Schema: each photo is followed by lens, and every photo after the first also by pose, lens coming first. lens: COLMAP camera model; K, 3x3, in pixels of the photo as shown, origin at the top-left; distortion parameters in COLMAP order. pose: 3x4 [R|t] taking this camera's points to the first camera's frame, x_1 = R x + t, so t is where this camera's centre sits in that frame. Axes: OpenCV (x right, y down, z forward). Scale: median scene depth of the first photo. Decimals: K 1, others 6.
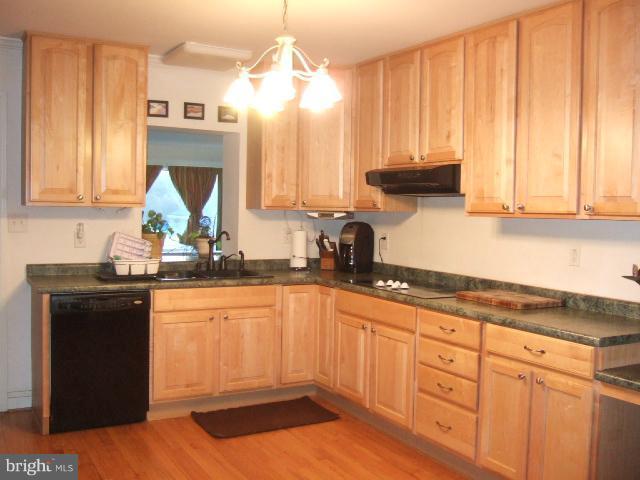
lens RADIAL K [[651.0, 0, 320.0], [0, 651.0, 240.0], [0, 0, 1]] dist [-0.071116, -0.001481]
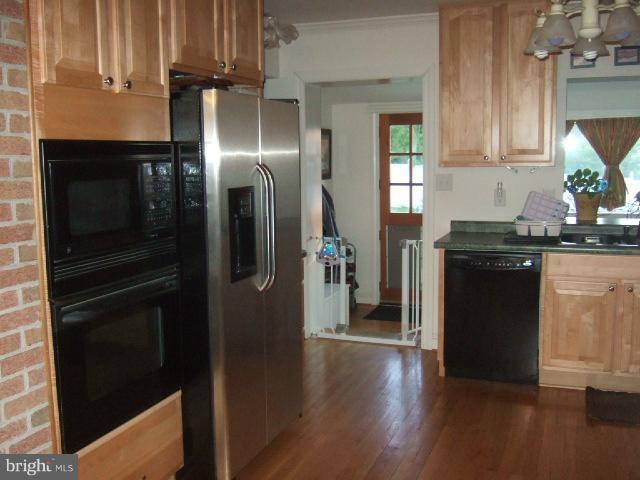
lens RADIAL K [[651.0, 0, 320.0], [0, 651.0, 240.0], [0, 0, 1]] dist [-0.071116, -0.001481]
pose [[0.611099, 0.063855, -0.788975, 0.286588], [-0.015306, 0.997508, 0.068877, -0.001995], [0.791406, -0.030015, 0.610553, 0.148903]]
